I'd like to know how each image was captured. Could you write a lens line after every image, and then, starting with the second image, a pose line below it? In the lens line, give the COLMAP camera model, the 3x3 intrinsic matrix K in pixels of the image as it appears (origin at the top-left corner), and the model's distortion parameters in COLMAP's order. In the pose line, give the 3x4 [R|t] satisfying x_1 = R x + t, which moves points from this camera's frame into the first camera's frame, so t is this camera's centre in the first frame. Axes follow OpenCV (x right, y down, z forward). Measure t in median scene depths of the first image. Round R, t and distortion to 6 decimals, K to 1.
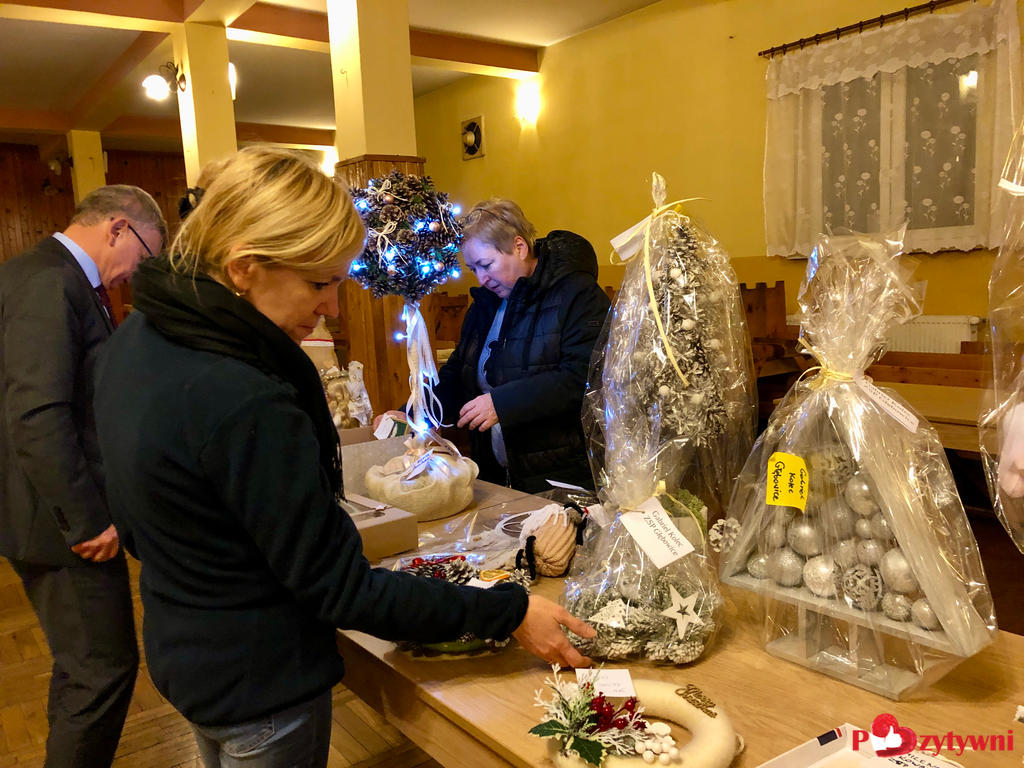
lens RADIAL K [[812.5, 0, 512.0], [0, 812.5, 384.0], [0, 0, 1]] dist [0.056981, -0.070822]
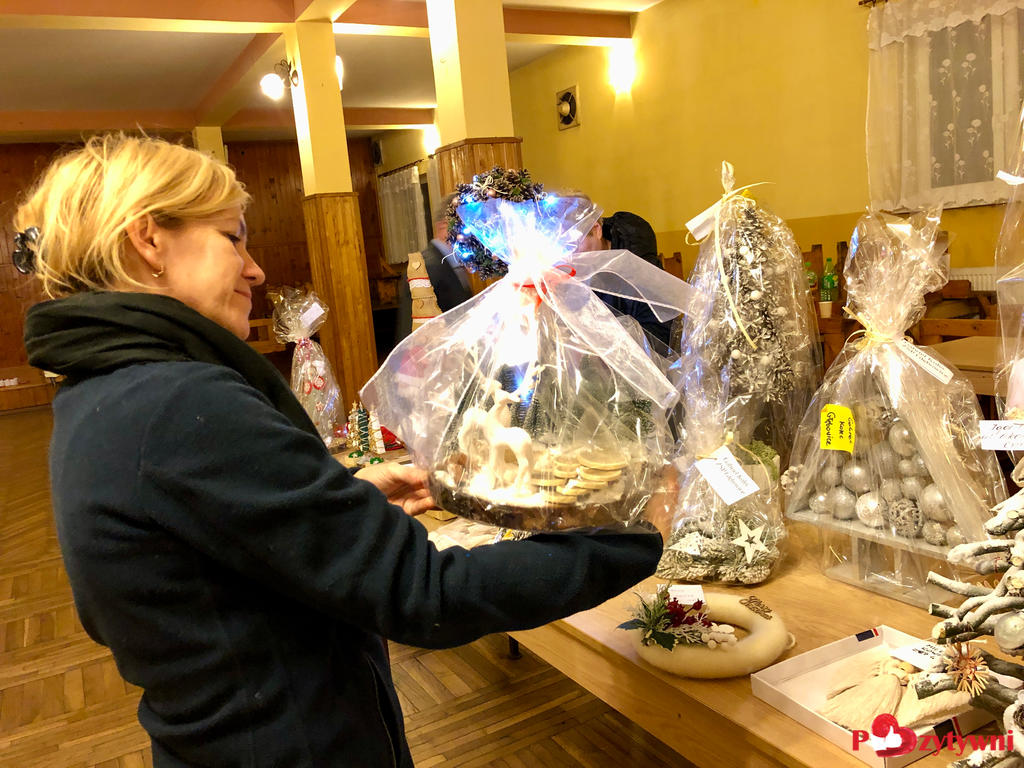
lens RADIAL K [[812.5, 0, 512.0], [0, 812.5, 384.0], [0, 0, 1]] dist [0.056981, -0.070822]
pose [[0.991563, -0.025550, -0.127087, 0.020055], [0.030637, 0.998799, 0.038234, -0.003427], [0.125957, -0.041805, 0.991154, -0.176083]]
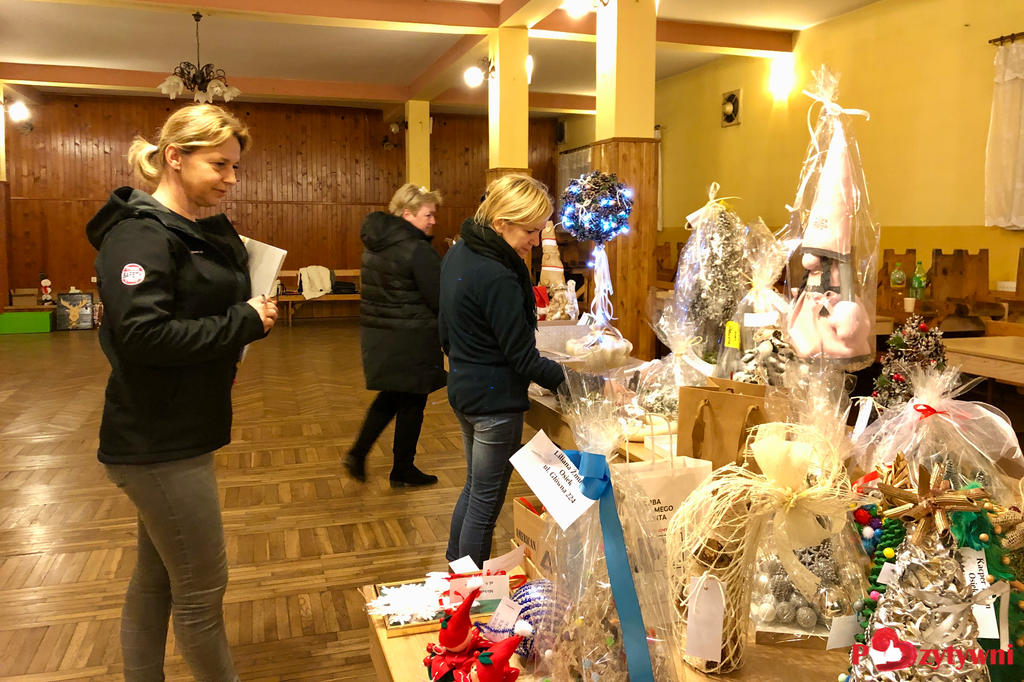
lens RADIAL K [[818.3, 0, 563.3], [0, 818.3, 329.3], [0, 0, 1]] dist [0.102770, -0.165615]
pose [[0.959562, 0.083187, -0.268924, 0.395608], [-0.085310, 0.996347, 0.003805, 0.107977], [0.268258, 0.019291, 0.963154, -0.962882]]
